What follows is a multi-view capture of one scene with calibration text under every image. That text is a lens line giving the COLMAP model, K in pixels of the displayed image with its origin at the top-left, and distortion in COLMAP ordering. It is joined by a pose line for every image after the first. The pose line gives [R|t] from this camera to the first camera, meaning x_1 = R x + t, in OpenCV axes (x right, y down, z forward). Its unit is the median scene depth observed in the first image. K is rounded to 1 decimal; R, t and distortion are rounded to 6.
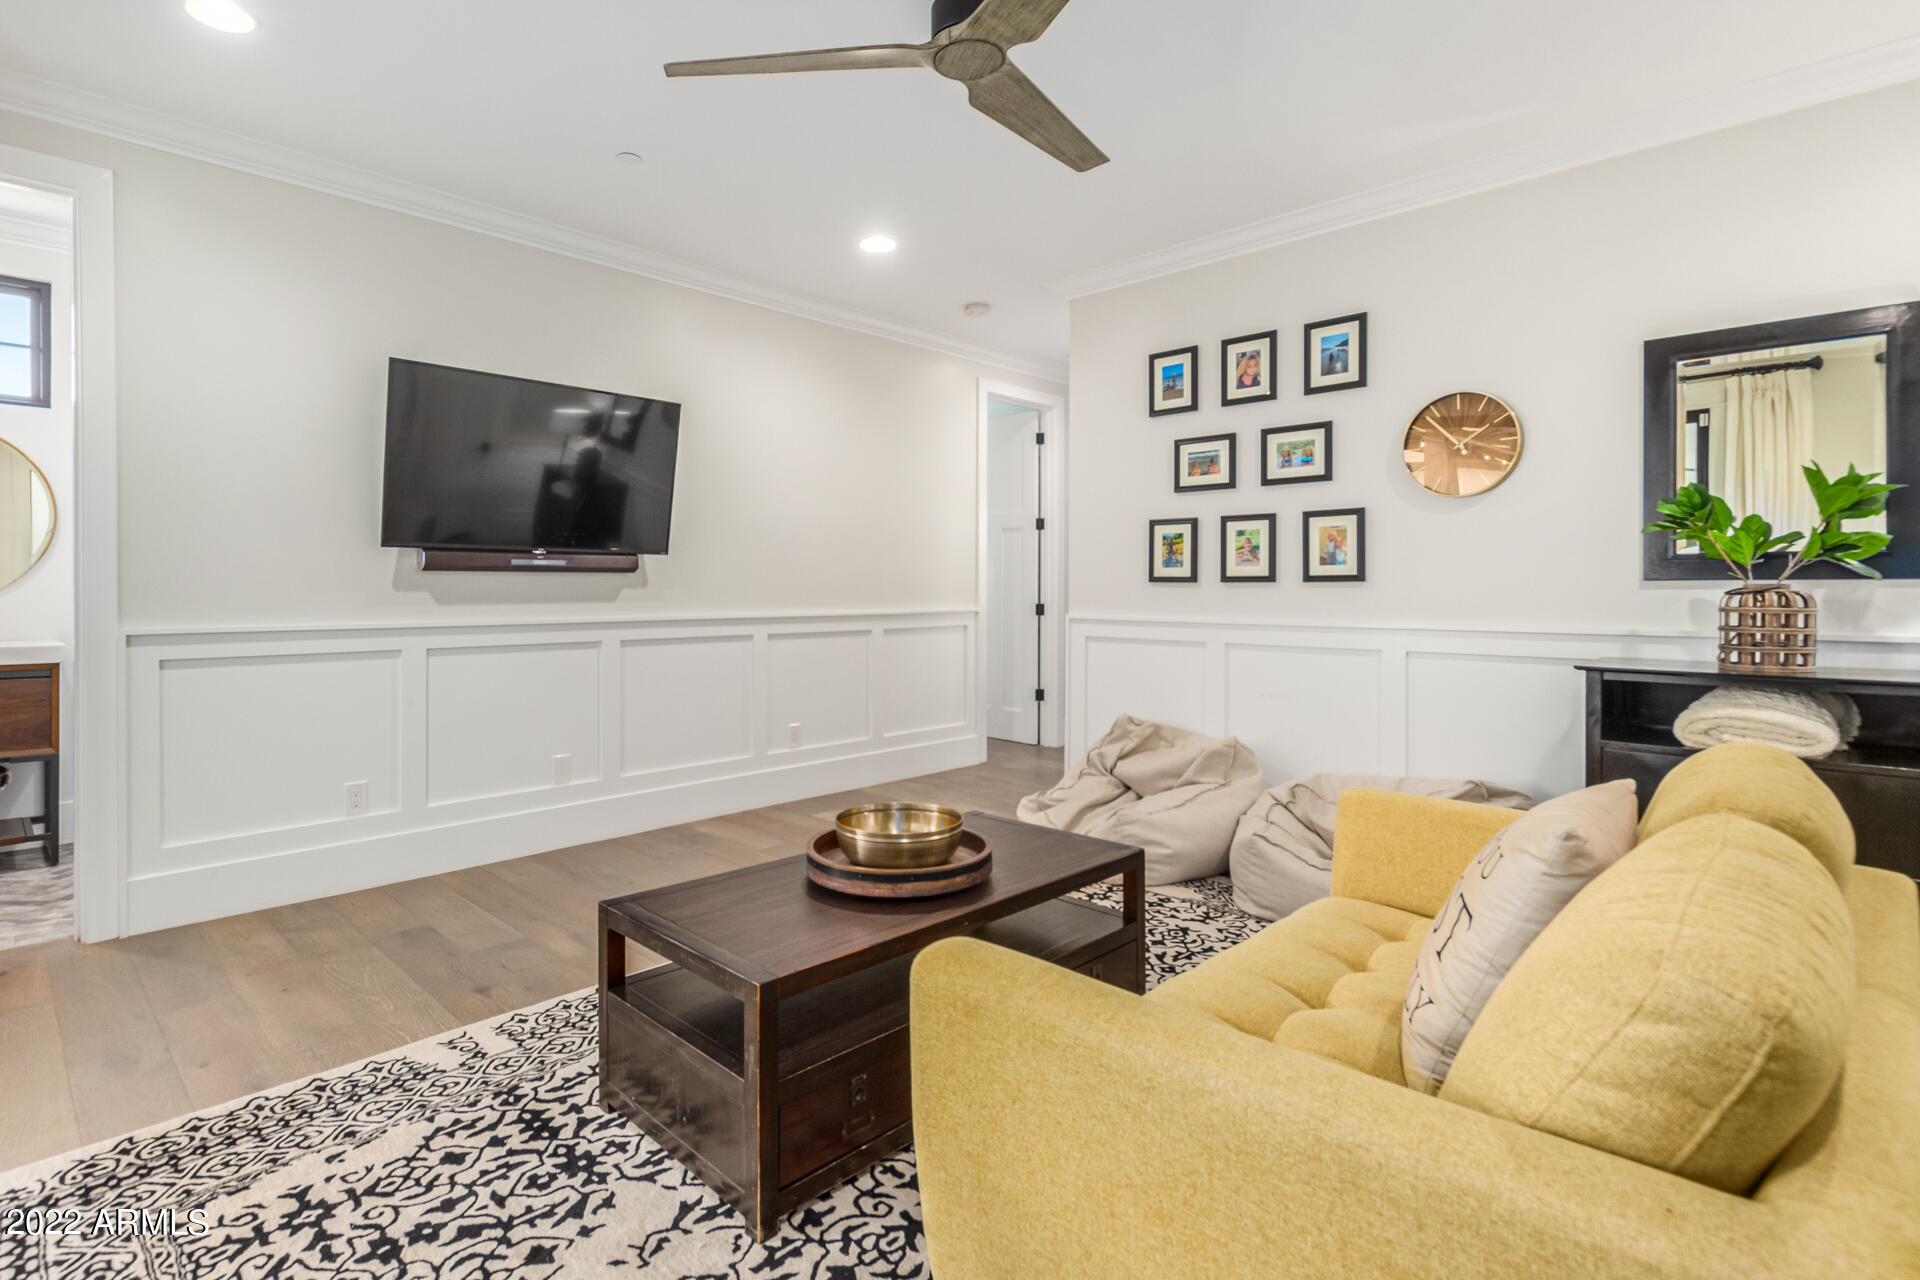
lens RADIAL K [[909.2, 0, 862.9], [0, 909.2, 595.1], [0, 0, 1]] dist [0.006197, -0.000443]
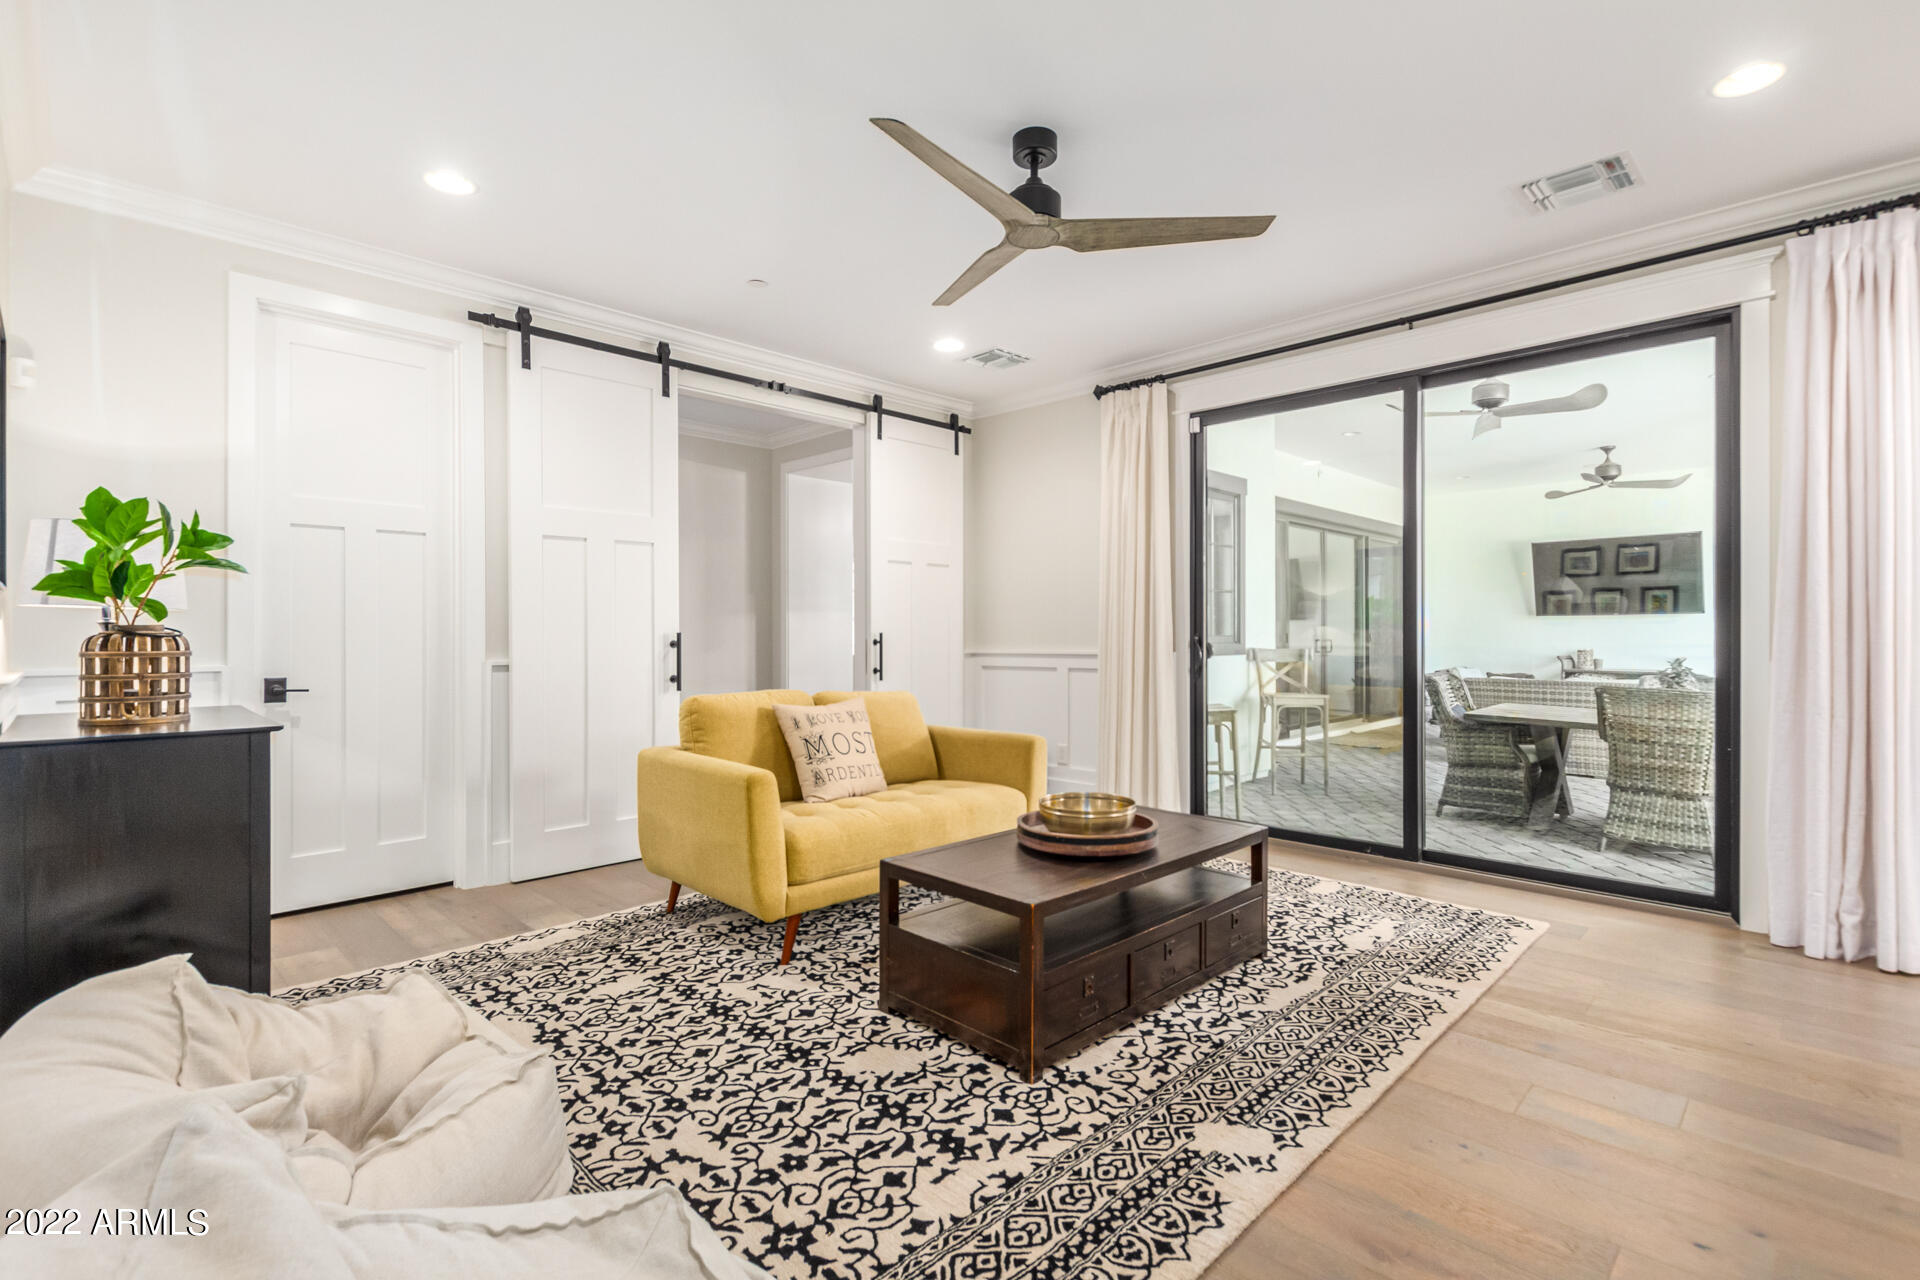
lens RADIAL K [[909.2, 0, 973.2], [0, 909.2, 633.4], [0, 0, 1]] dist [0.006197, -0.000443]
pose [[-0.997776, 0.003061, -0.066580, 0.206881], [0.002410, 0.999949, 0.009850, -0.007898], [0.066606, 0.009668, -0.997732, 1.636712]]
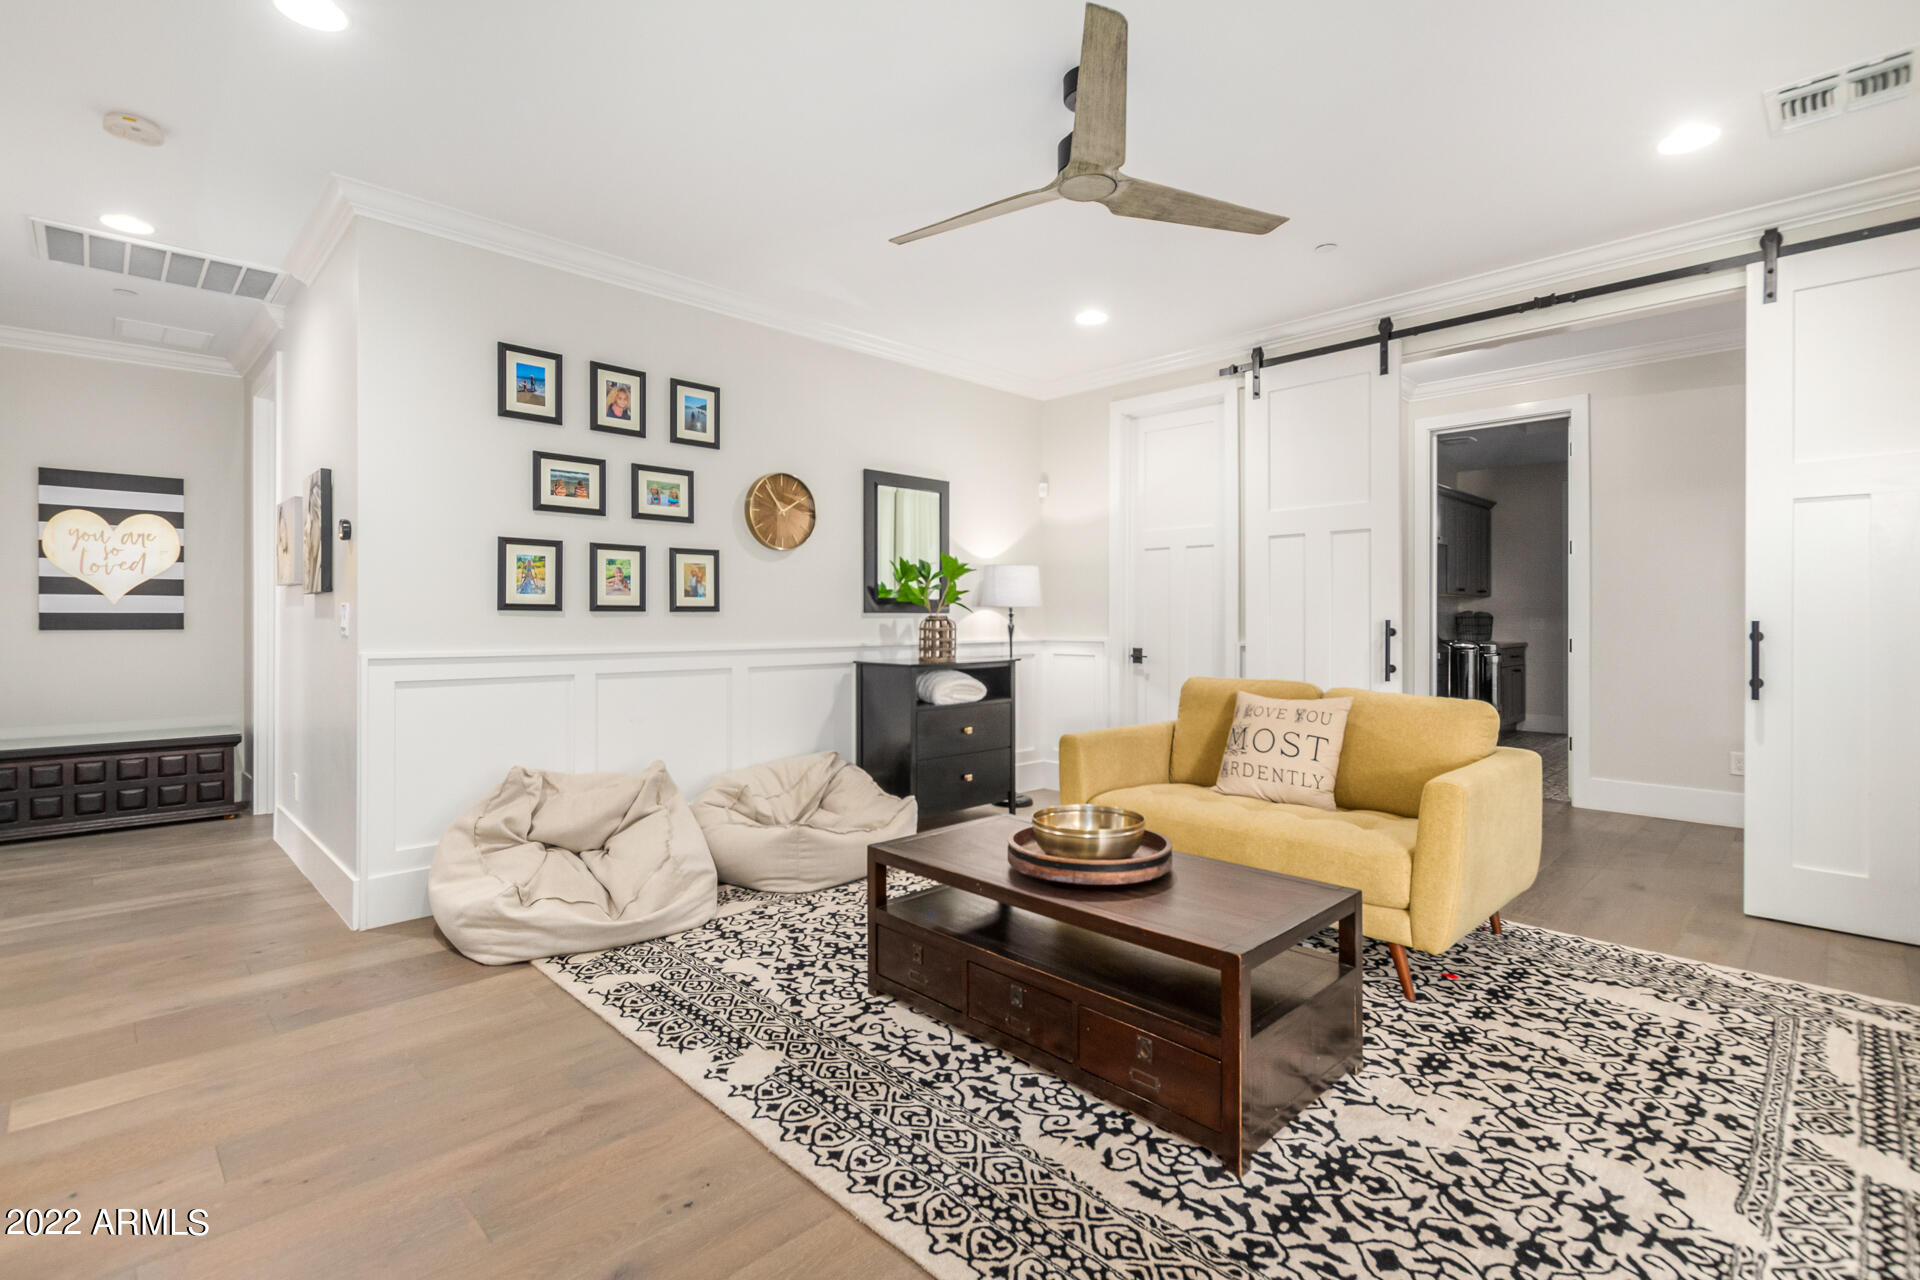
lens RADIAL K [[909.2, 0, 965.4], [0, 909.2, 620.9], [0, 0, 1]] dist [0.006197, -0.000443]
pose [[-0.026324, -0.001967, 0.999652, -0.777992], [0.008470, 0.999962, 0.002190, -0.003319], [-0.999618, 0.008525, -0.026306, 0.840293]]
